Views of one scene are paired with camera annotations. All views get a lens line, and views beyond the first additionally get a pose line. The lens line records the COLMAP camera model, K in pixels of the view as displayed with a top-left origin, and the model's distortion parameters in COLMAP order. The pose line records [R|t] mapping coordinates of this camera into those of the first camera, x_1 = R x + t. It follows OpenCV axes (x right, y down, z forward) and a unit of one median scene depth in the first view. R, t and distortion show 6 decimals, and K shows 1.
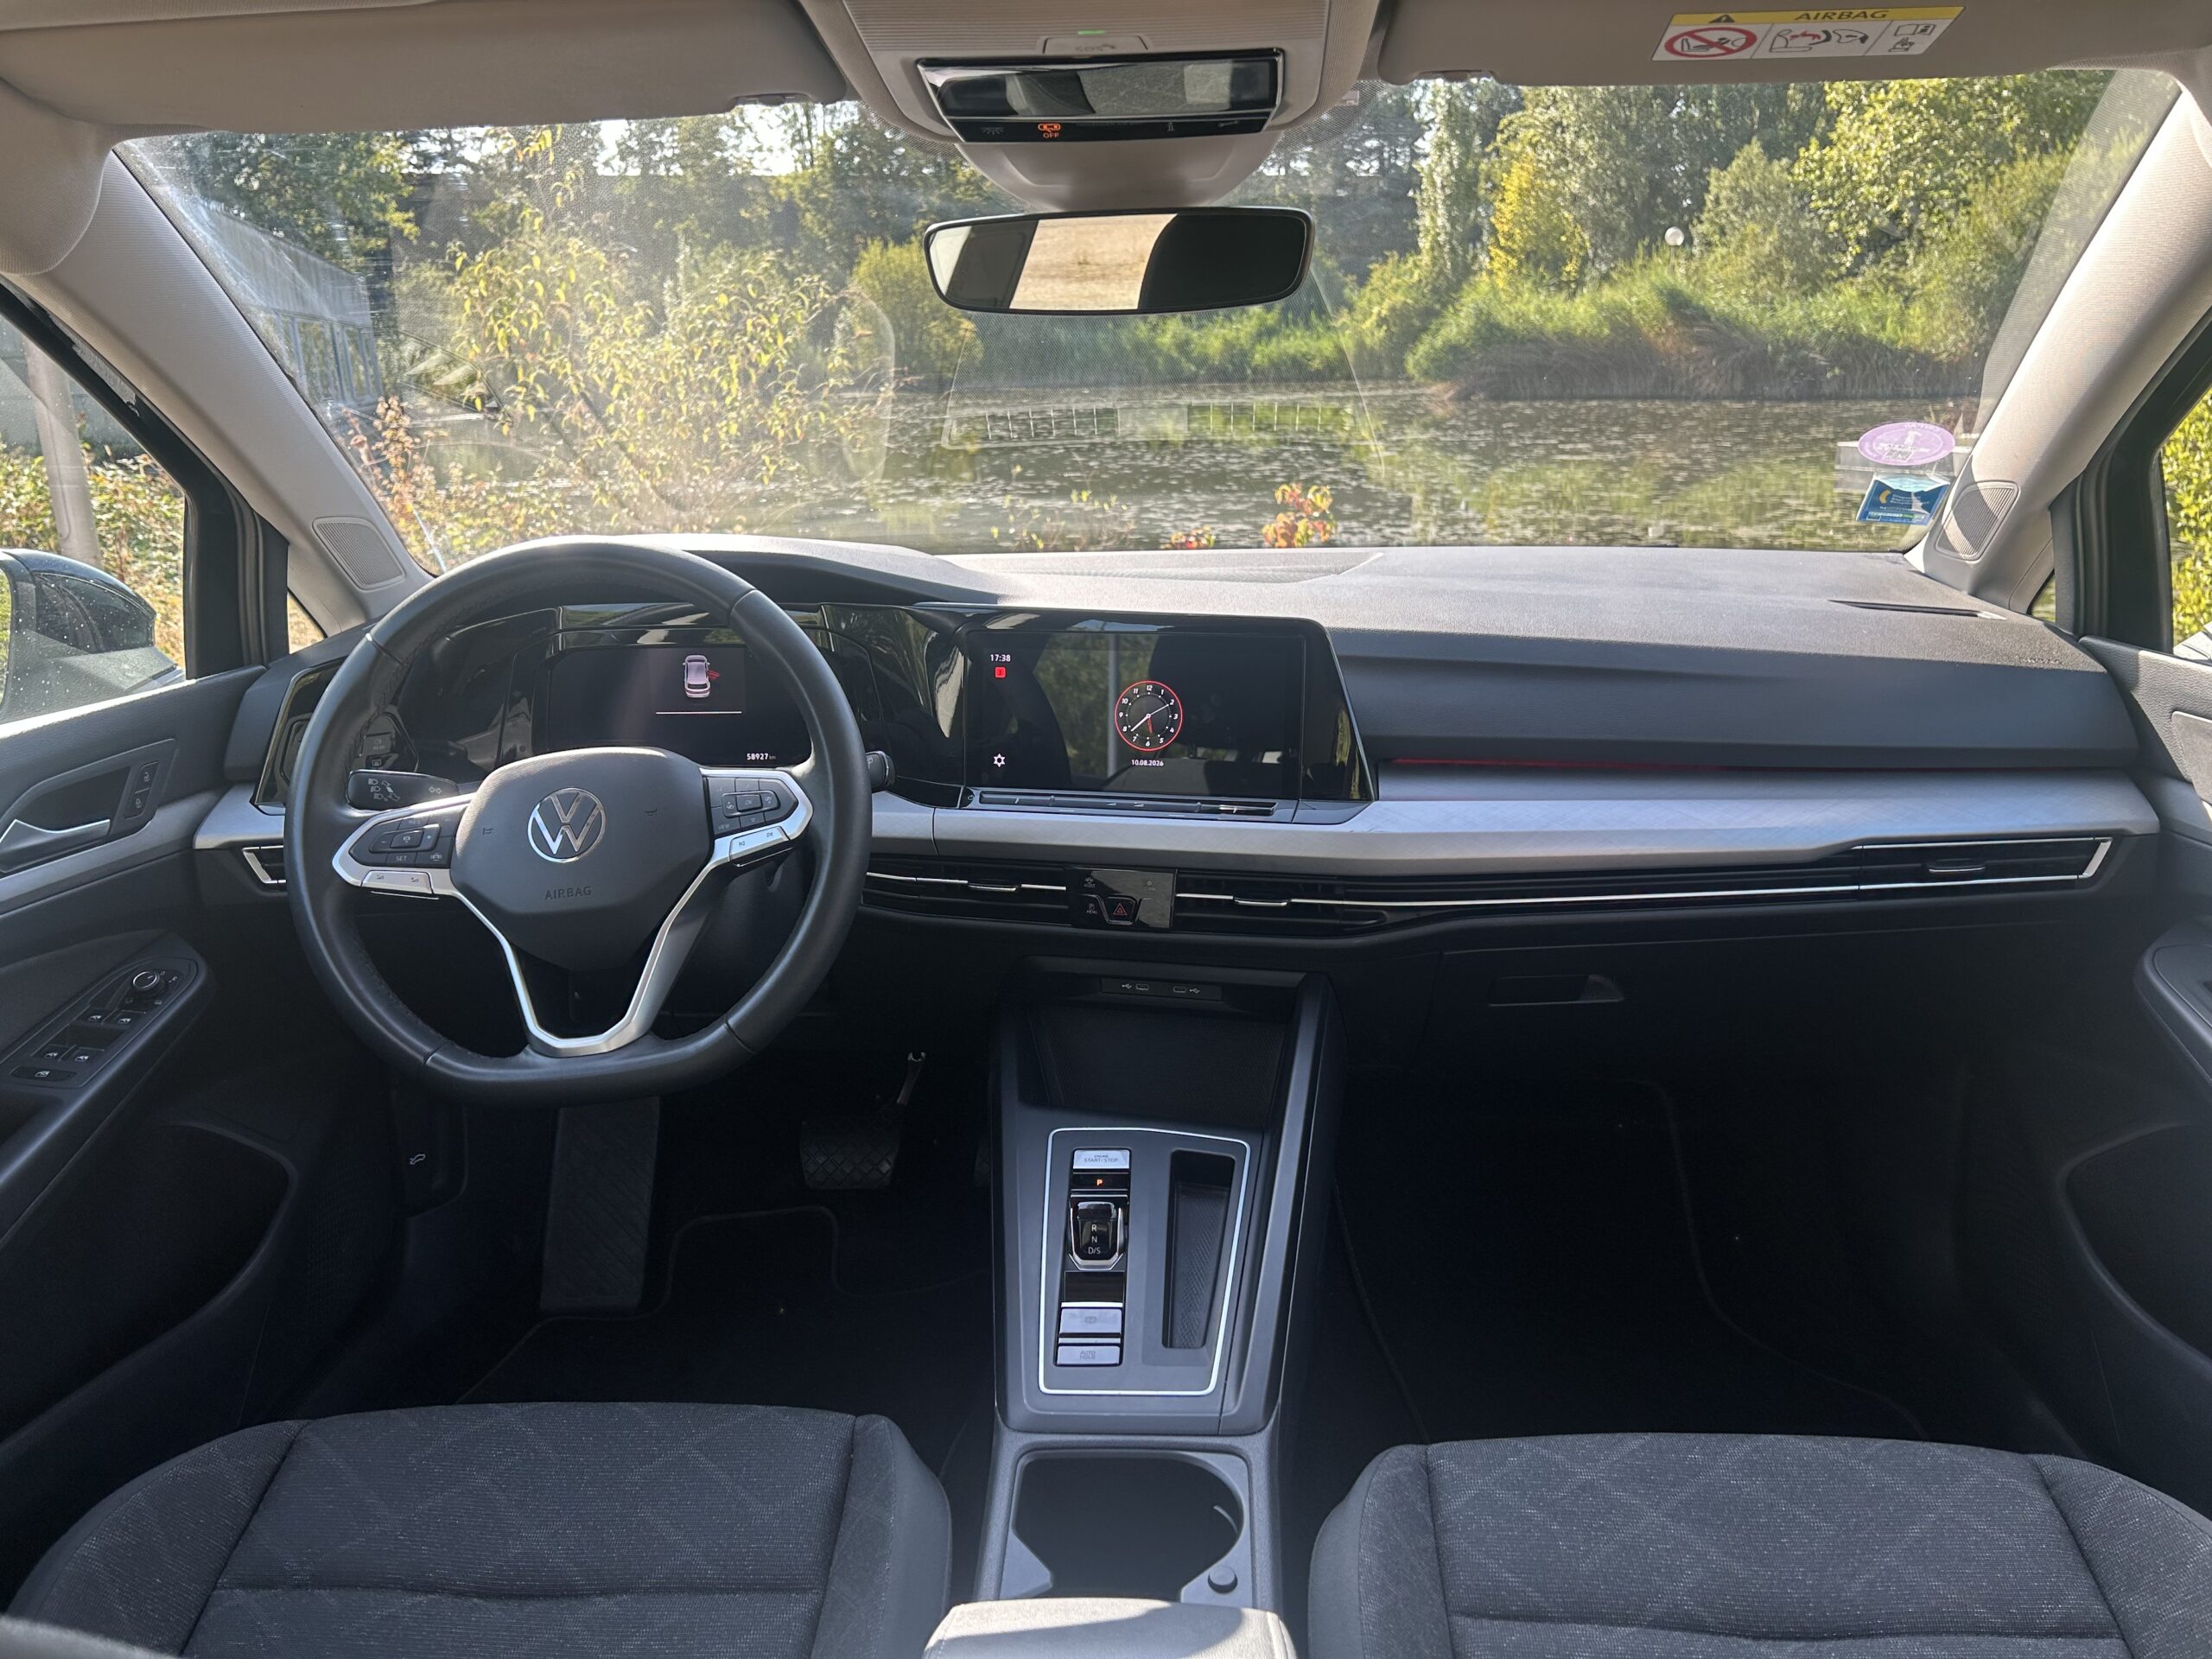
lens RADIAL K [[1704.0, 0, 1114.6], [0, 1704.0, 773.1], [0, 0, 1]] dist [0.054438, -0.061281]
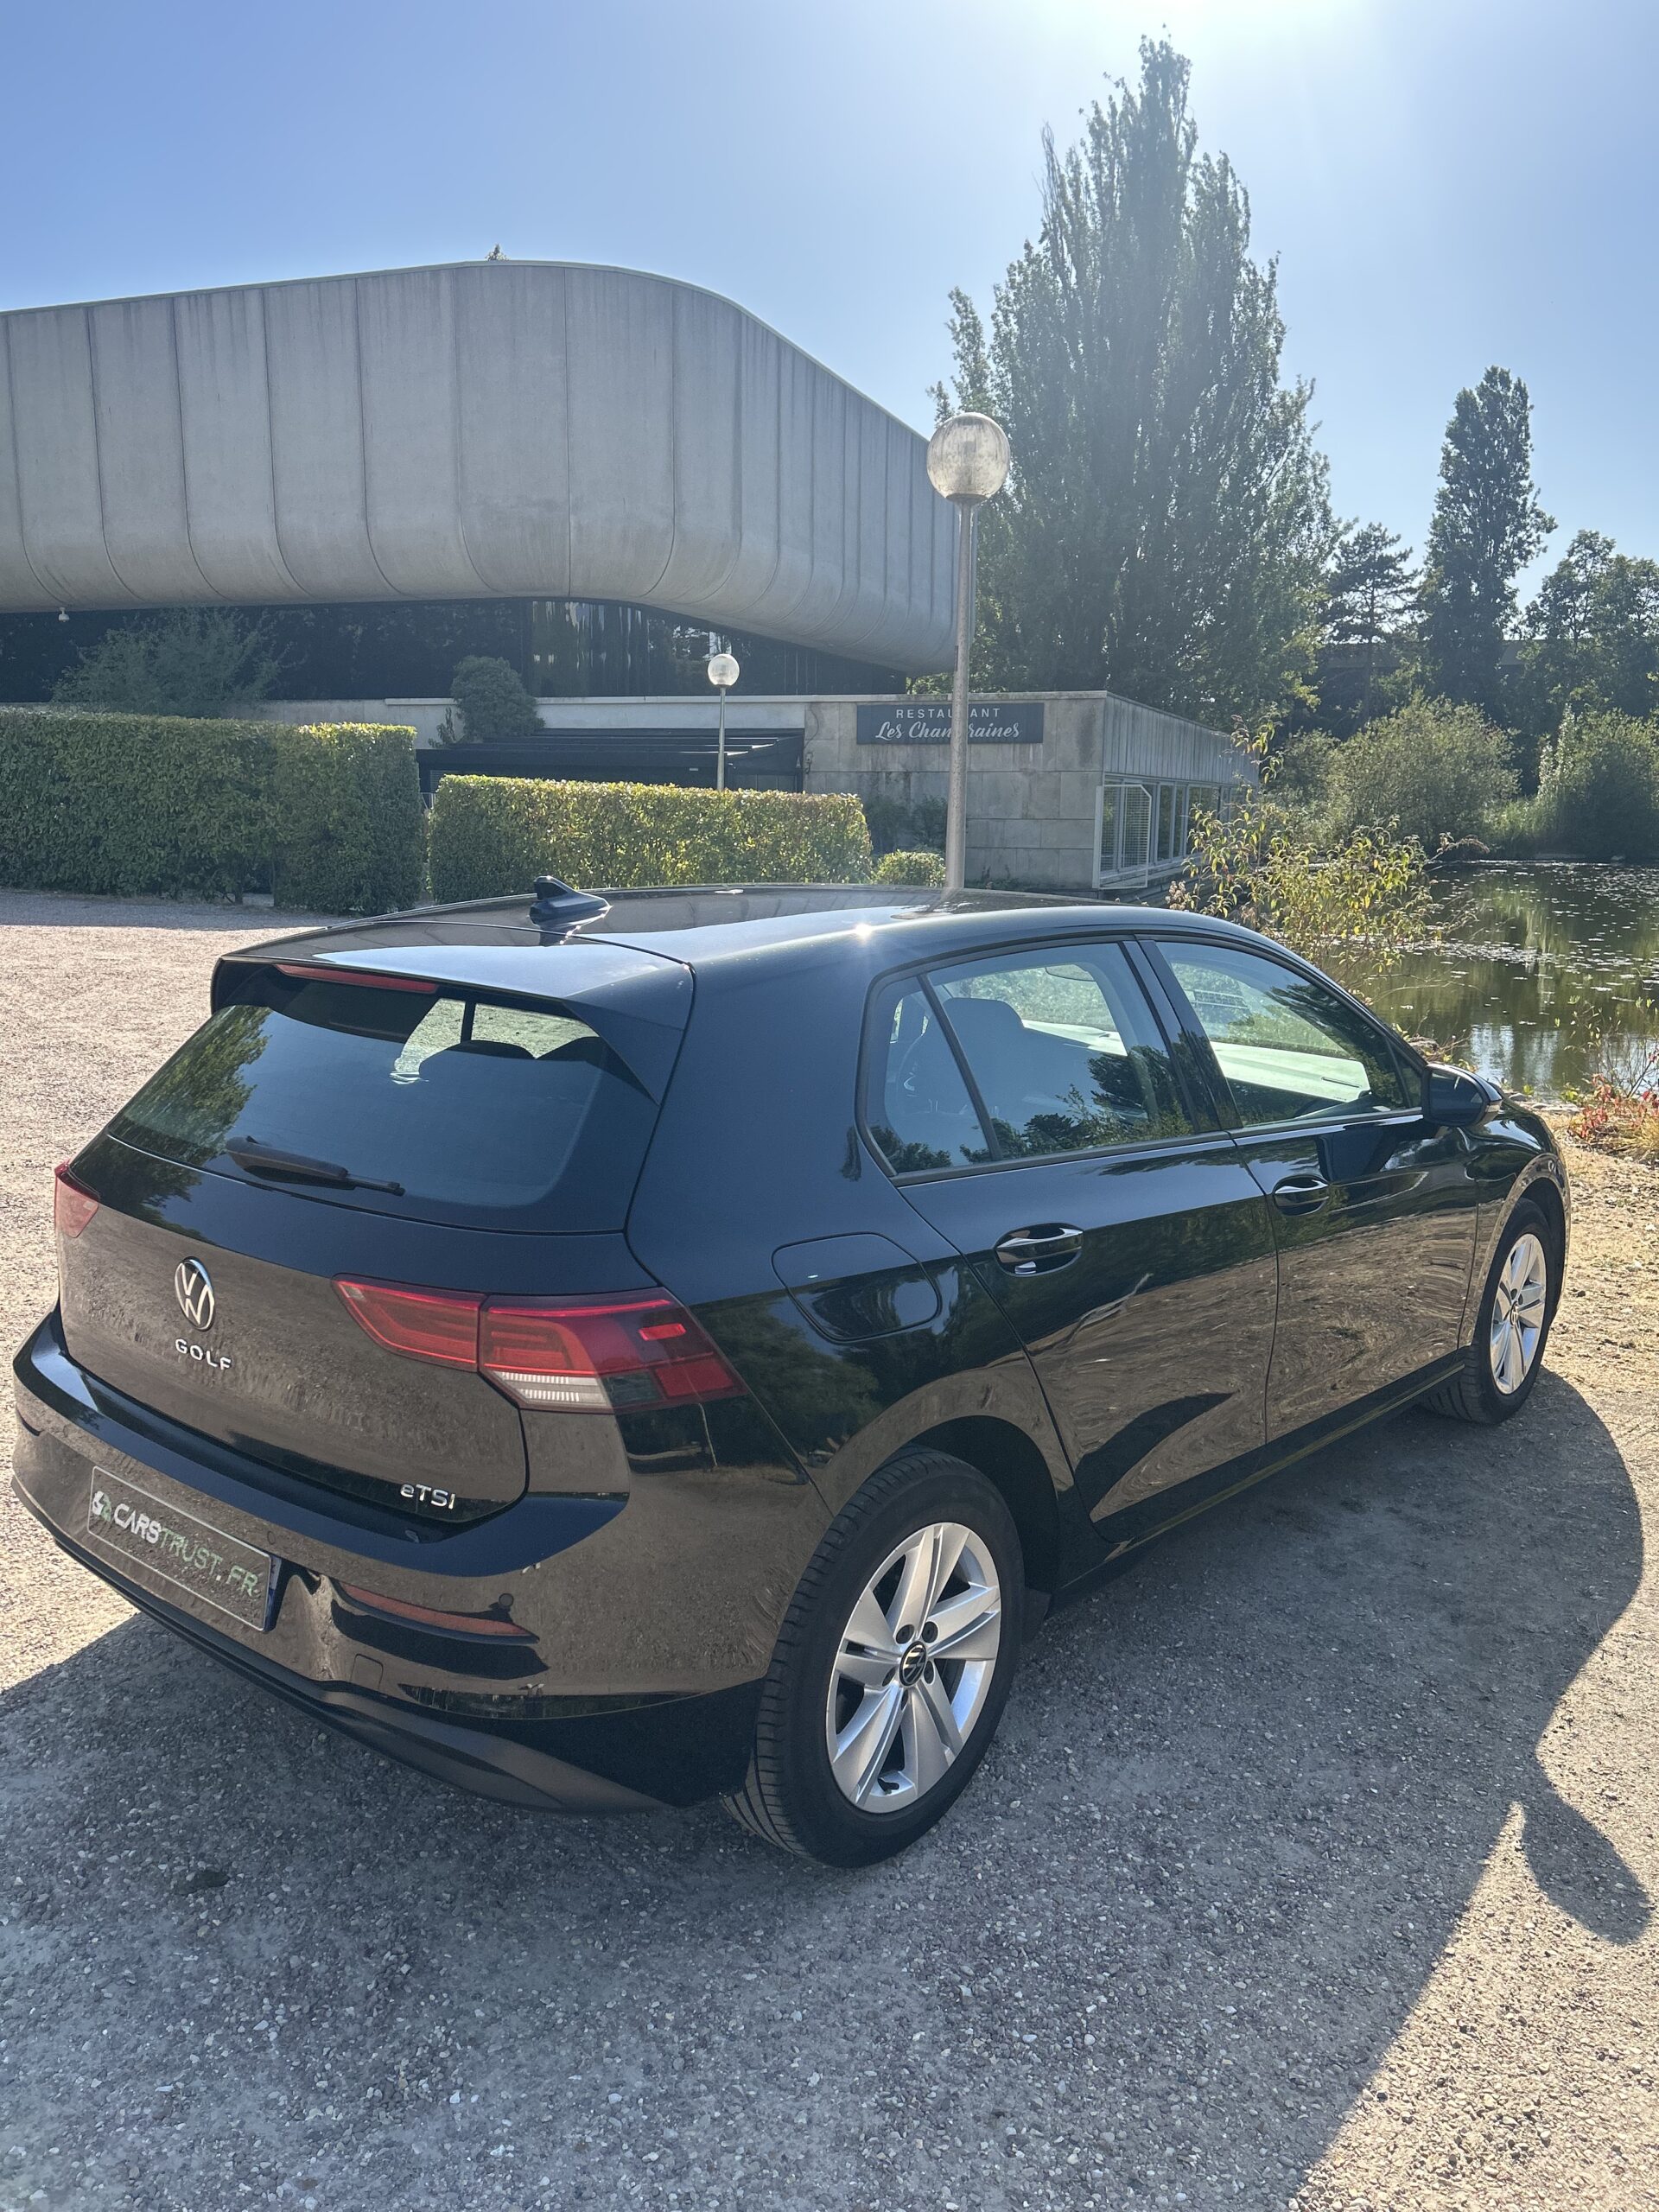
lens RADIAL K [[1704.0, 0, 826.2], [0, 1704.0, 1113.2], [0, 0, 1]] dist [0.054438, -0.061281]
pose [[0.792579, 0.143706, -0.592593, 1.349315], [-0.177940, 0.984041, 0.000643, 0.123211], [0.583228, 0.104937, 0.805502, -1.823893]]
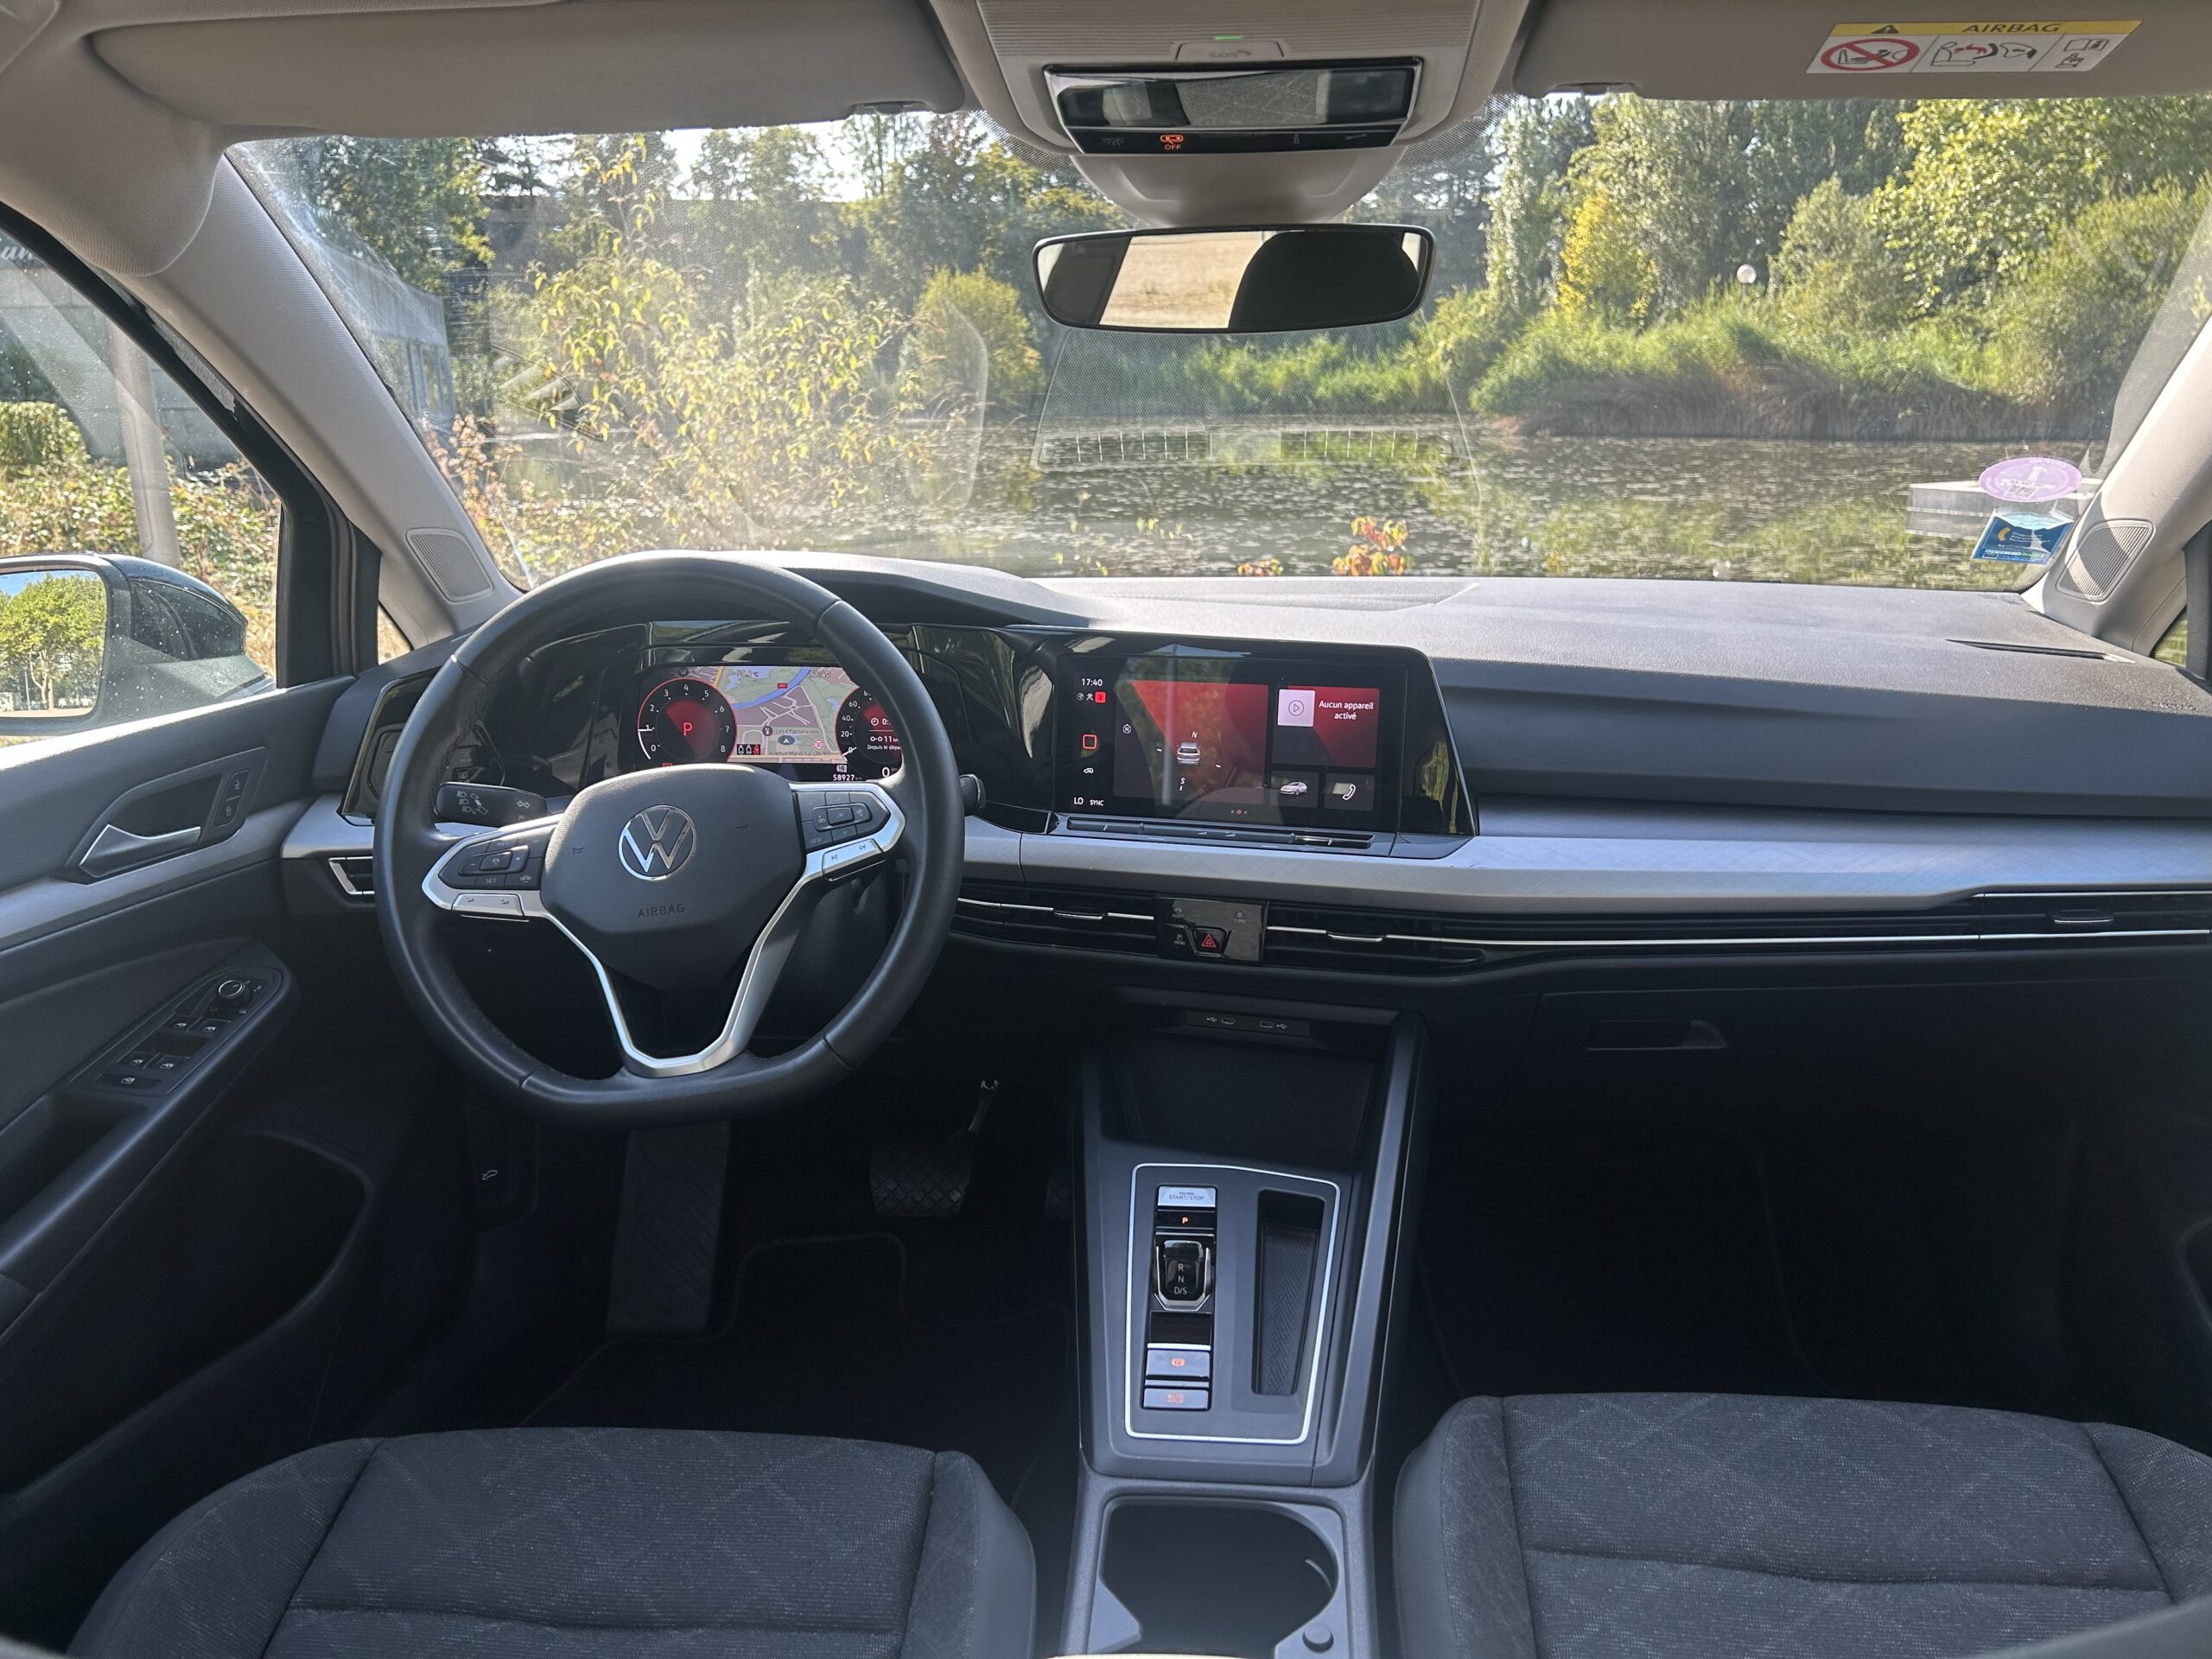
lens RADIAL K [[1704.0, 0, 1122.2], [0, 1704.0, 789.9], [0, 0, 1]] dist [0.054438, -0.061281]
pose [[0.999394, 0.021507, -0.027366, -0.020485], [-0.021697, 0.999742, -0.006671, 0.000688], [0.027215, 0.007260, 0.999603, 0.016951]]
